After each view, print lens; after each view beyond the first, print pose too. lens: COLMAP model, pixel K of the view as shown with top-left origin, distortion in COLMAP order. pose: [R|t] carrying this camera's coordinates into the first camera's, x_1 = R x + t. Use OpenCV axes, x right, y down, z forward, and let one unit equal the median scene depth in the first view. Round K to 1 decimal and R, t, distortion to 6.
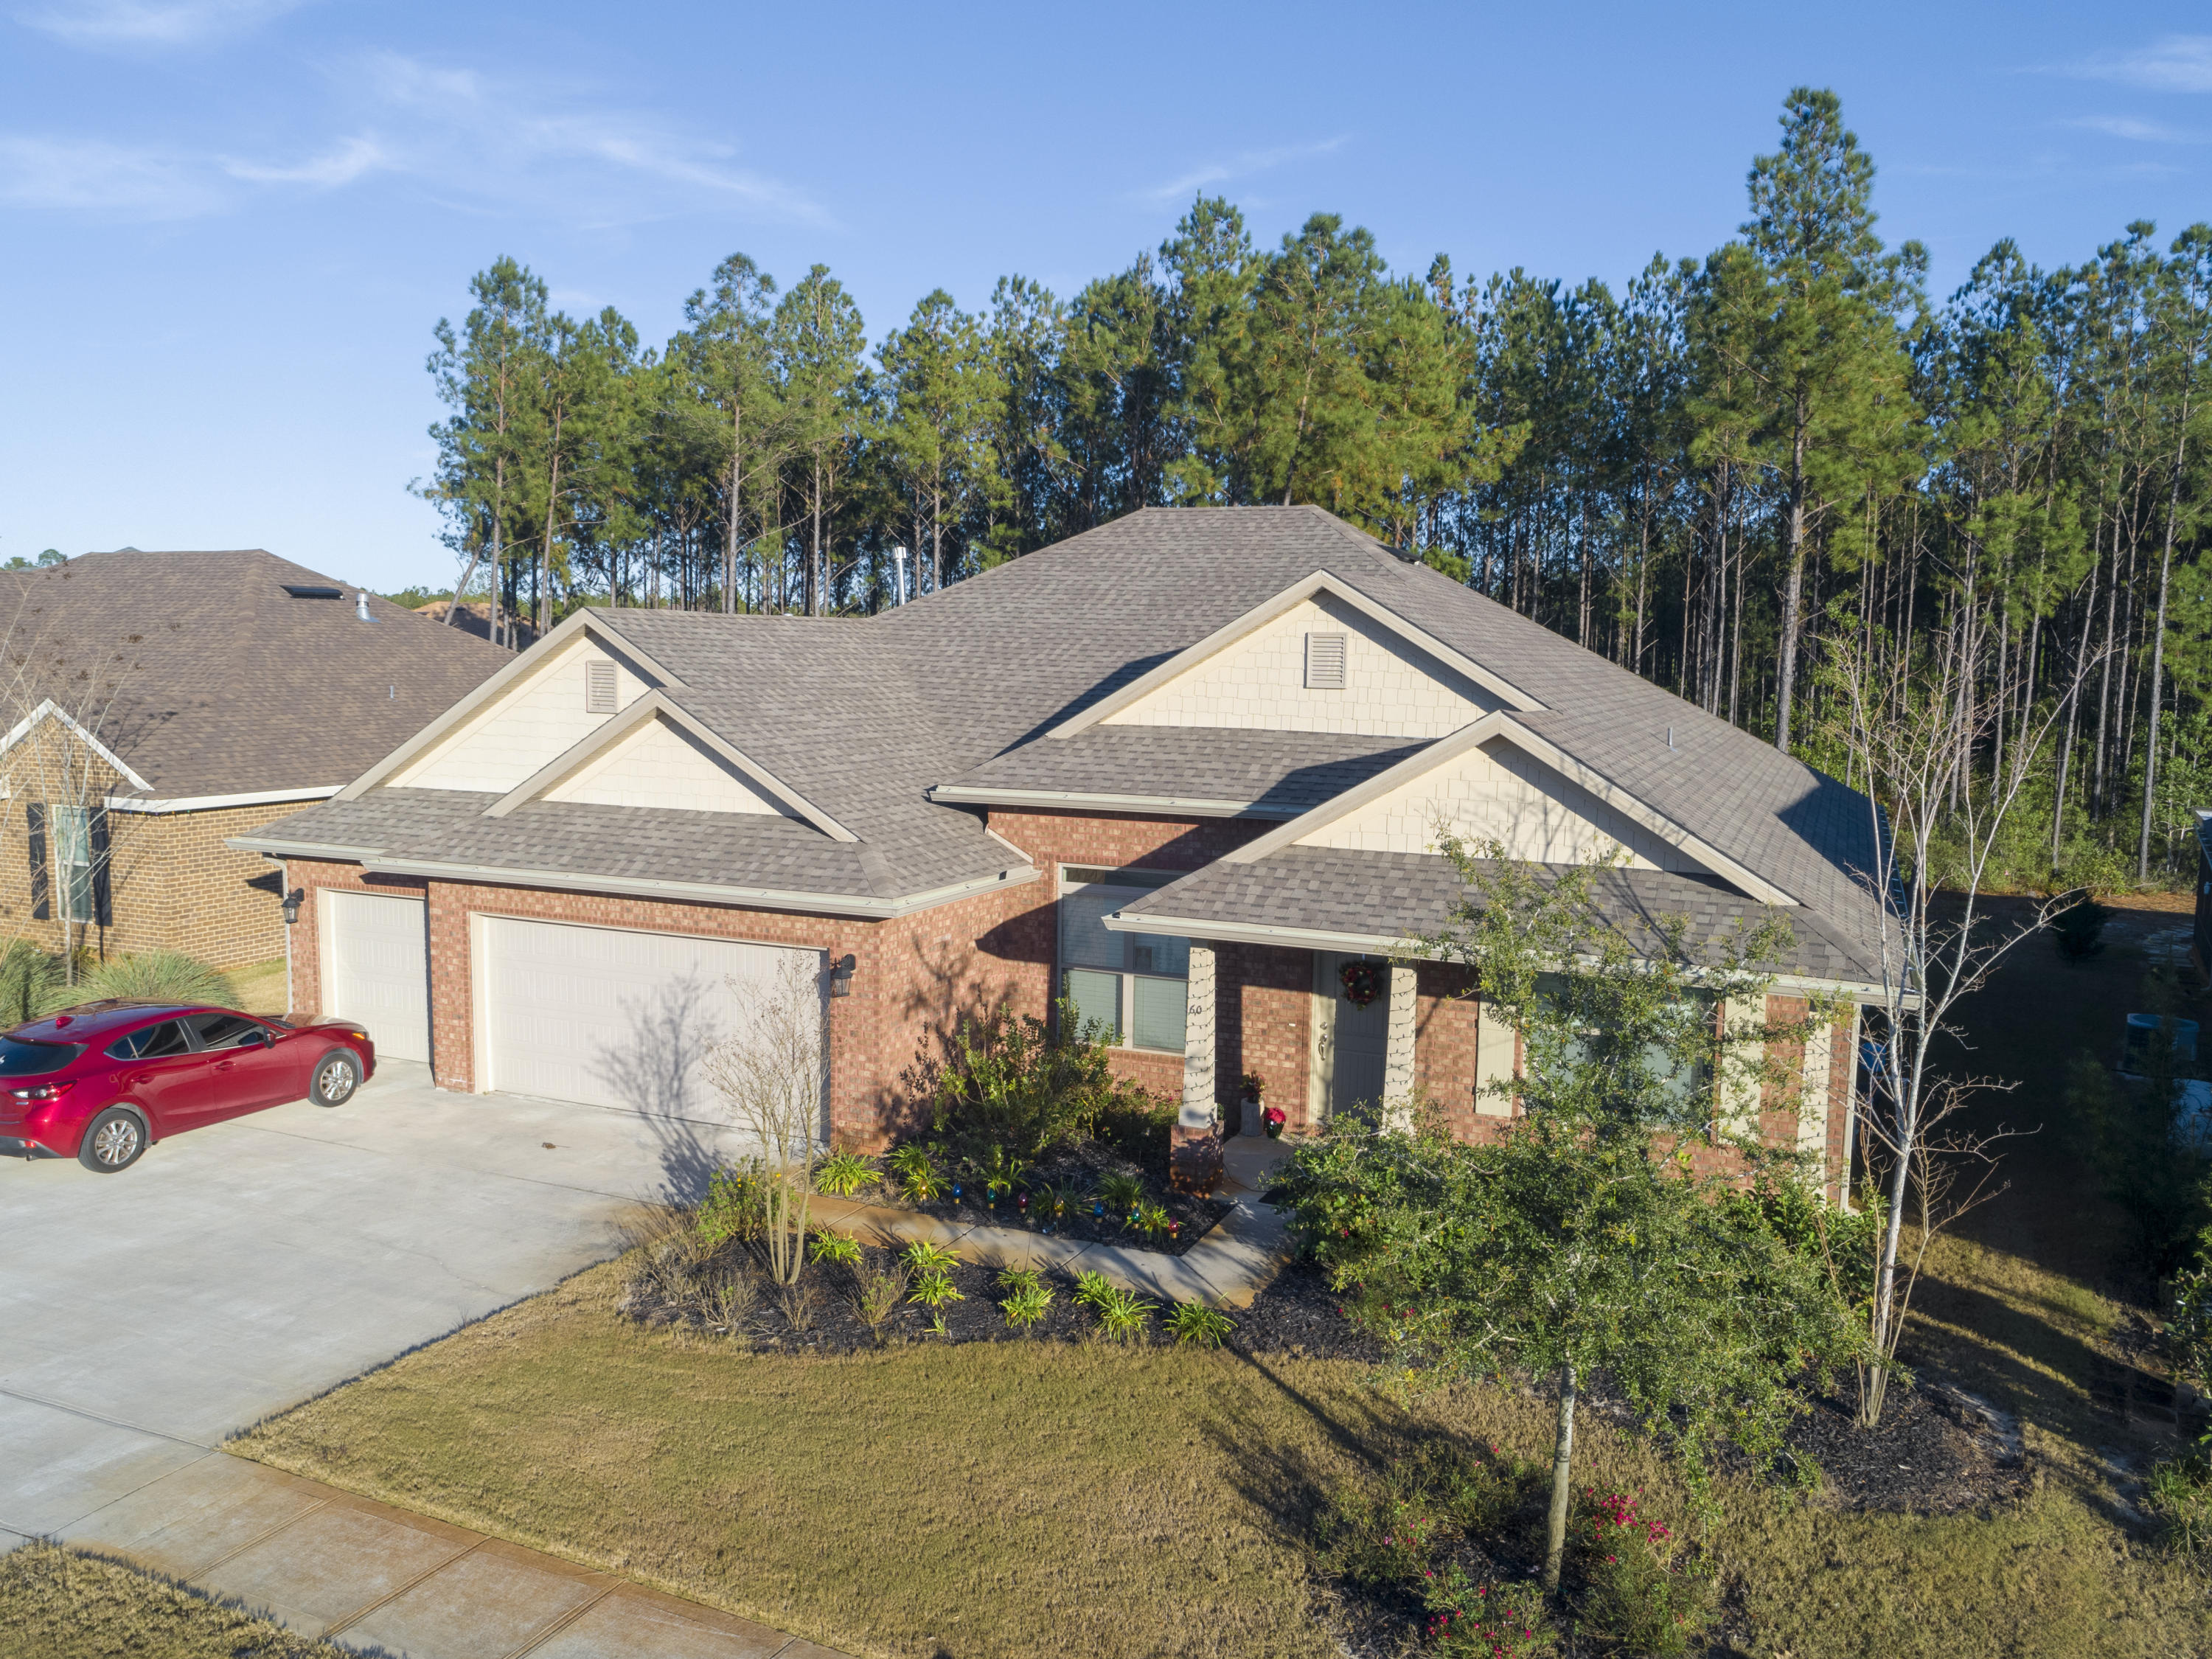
lens RADIAL K [[1693.4, 0, 1128.5], [0, 1693.4, 836.6], [0, 0, 1]] dist [-0.010426, -0.001654]
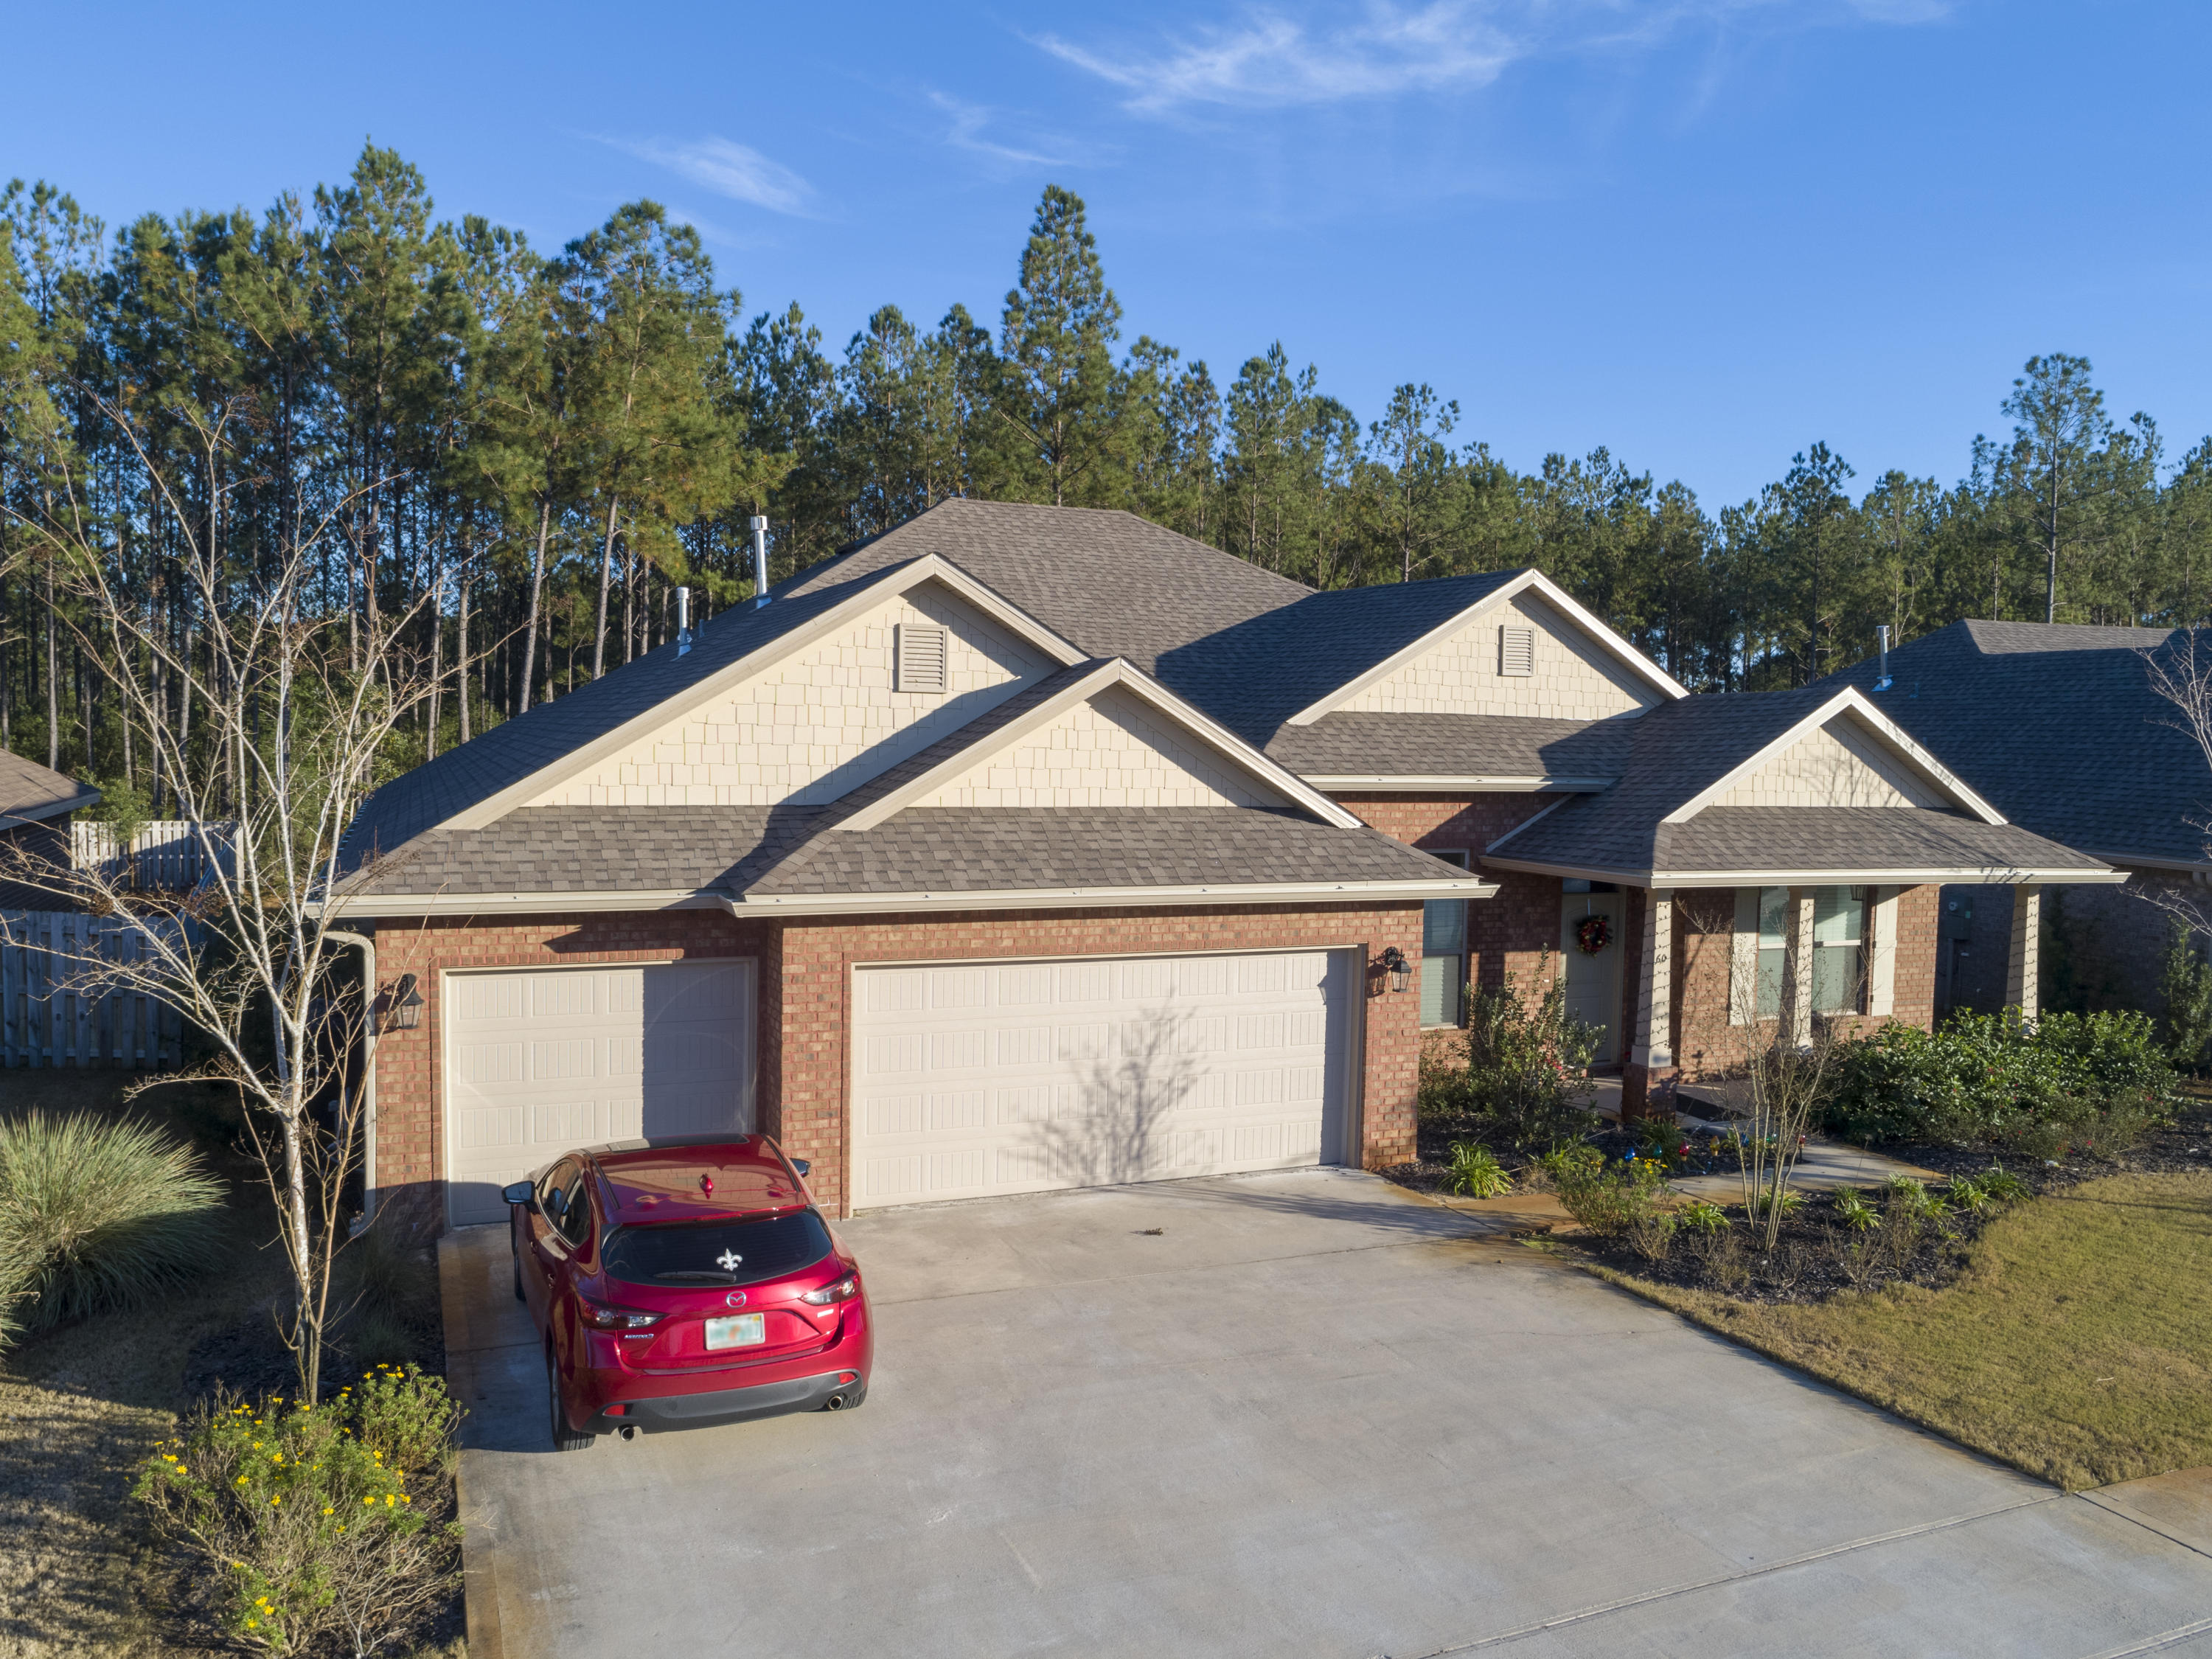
lens RADIAL K [[1693.4, 0, 1126.7], [0, 1693.4, 824.4], [0, 0, 1]] dist [-0.010426, -0.001654]
pose [[0.676992, -0.039531, 0.734928, -0.874111], [0.073929, 0.997159, -0.014465, 0.005140], [-0.732268, 0.064126, 0.677991, 0.447962]]
